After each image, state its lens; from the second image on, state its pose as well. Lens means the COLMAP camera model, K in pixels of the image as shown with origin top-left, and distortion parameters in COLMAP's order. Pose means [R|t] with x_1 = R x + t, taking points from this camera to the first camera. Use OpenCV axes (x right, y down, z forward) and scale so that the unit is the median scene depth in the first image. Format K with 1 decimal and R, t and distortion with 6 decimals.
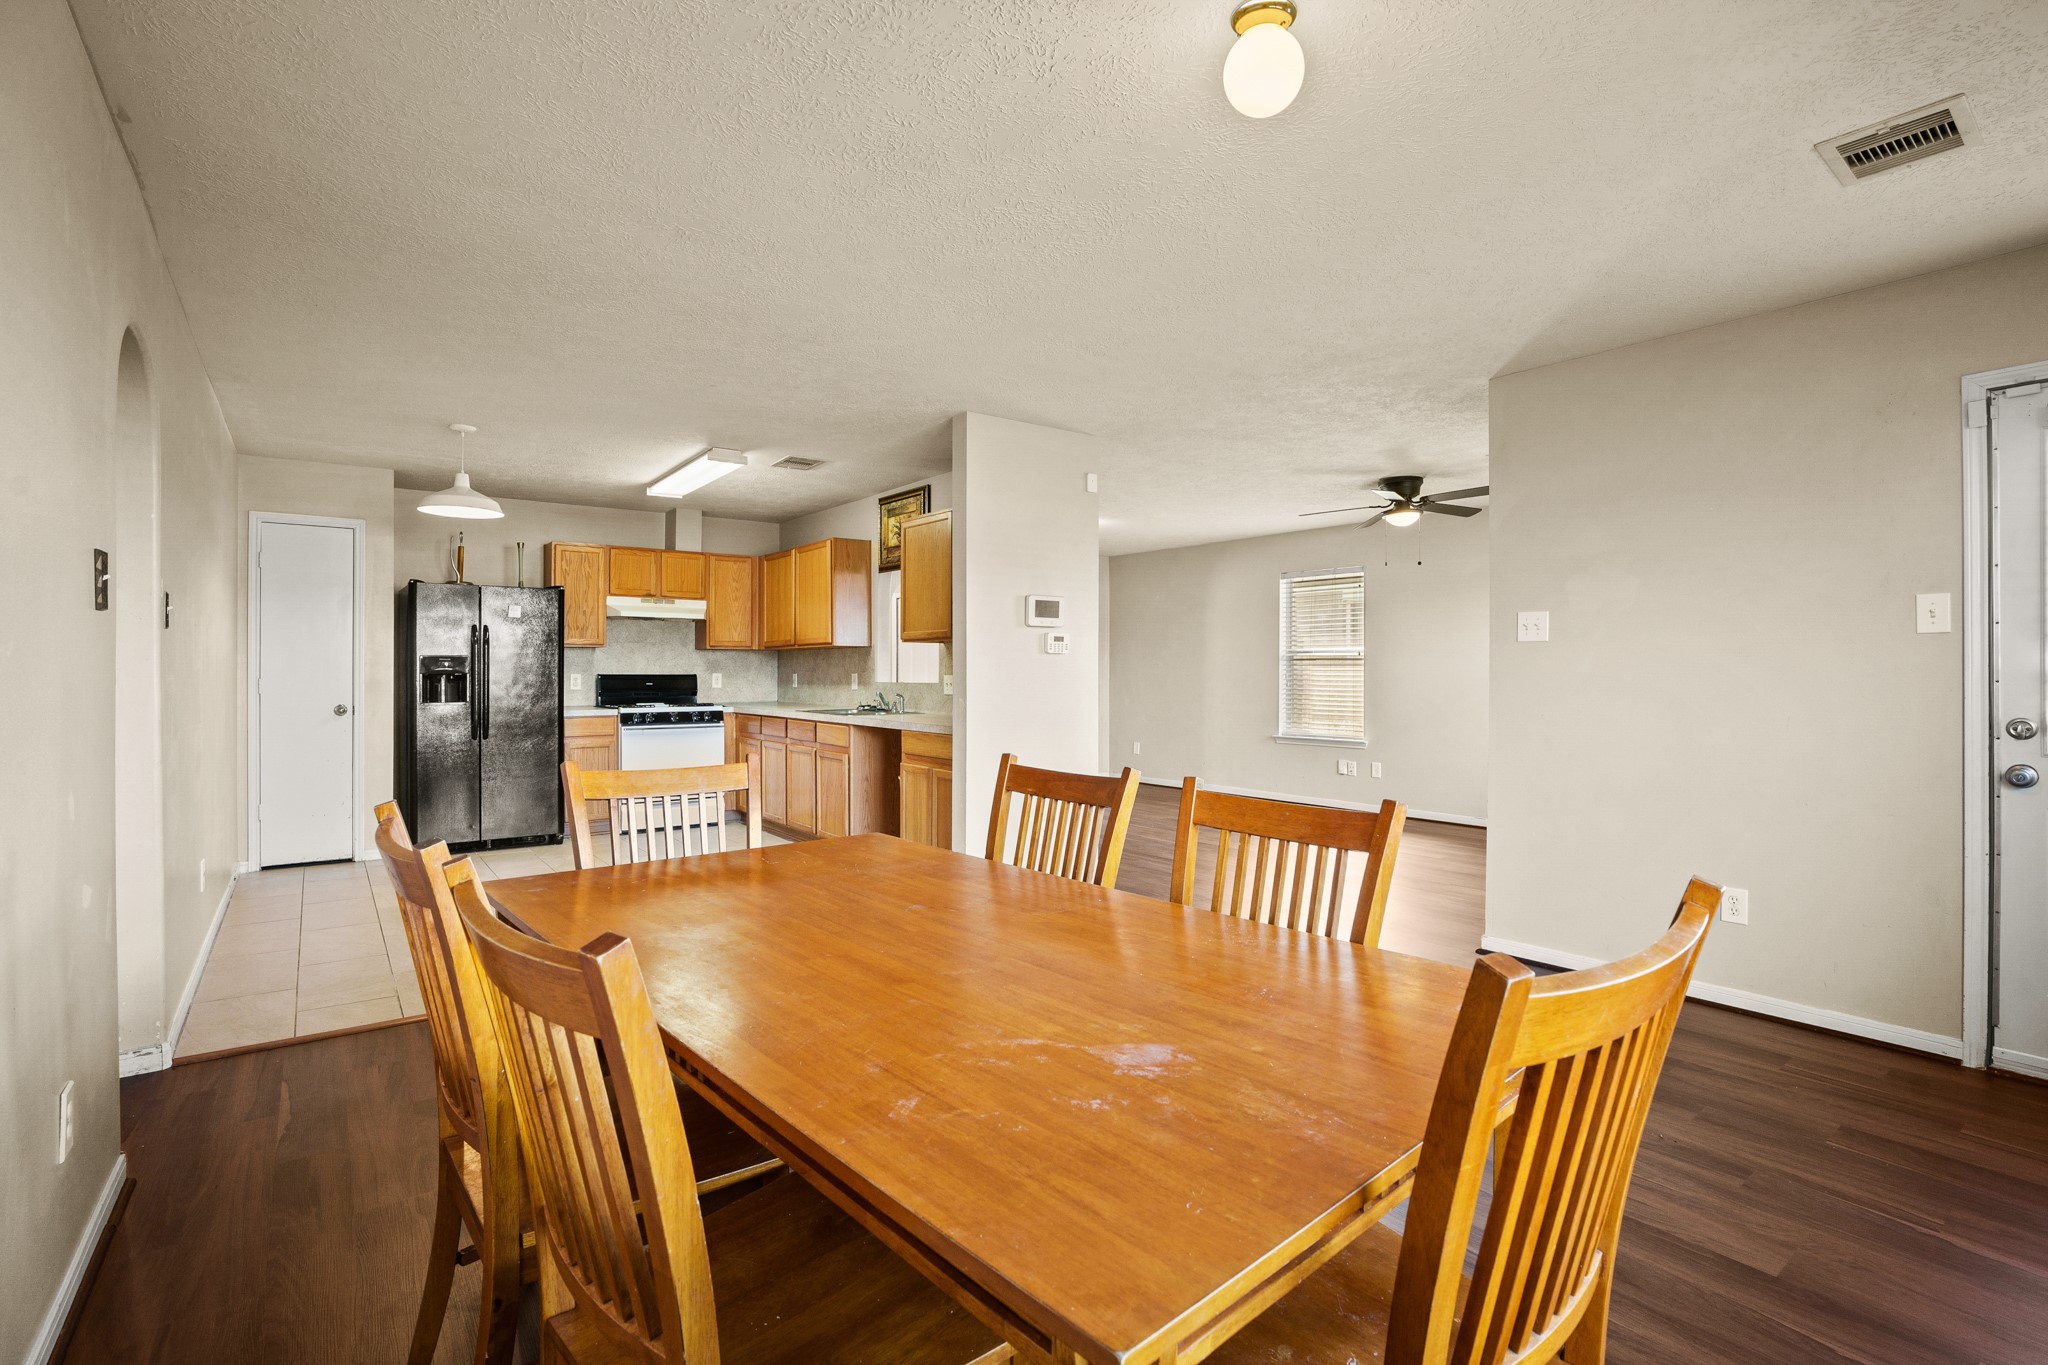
lens RADIAL K [[932.0, 0, 1016.1], [0, 932.0, 673.3], [0, 0, 1]] dist [-0.049257, 0.000148]
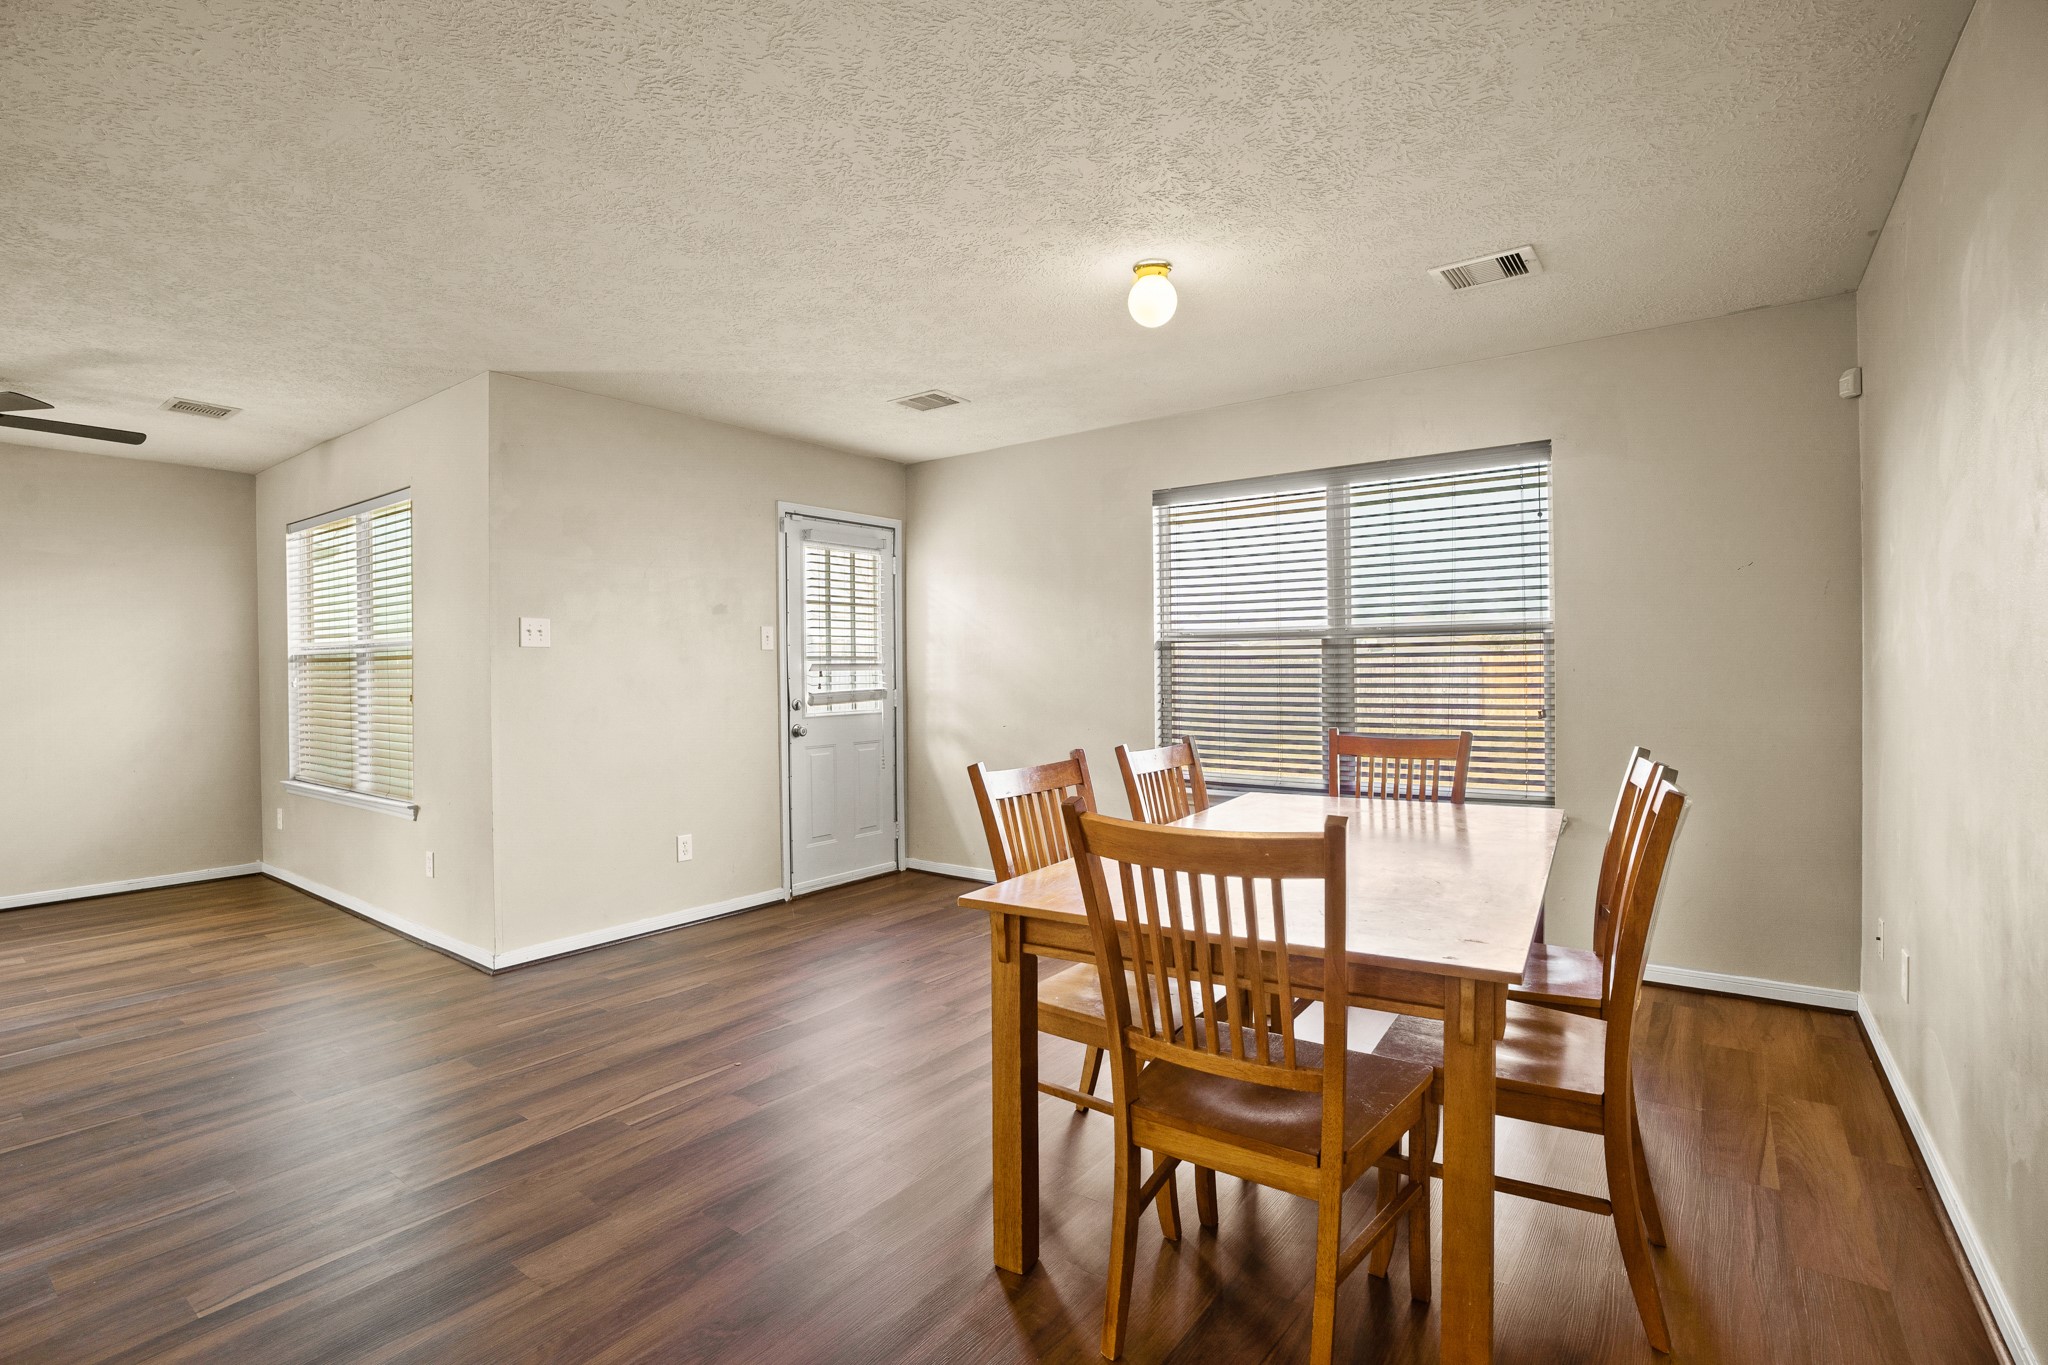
lens RADIAL K [[932.0, 0, 1016.1], [0, 932.0, 673.3], [0, 0, 1]] dist [-0.049257, 0.000148]
pose [[-0.284649, -0.002842, 0.958628, -0.783319], [0.012040, 0.999906, 0.006539, -0.006856], [-0.958556, 0.013403, -0.284588, 1.064209]]
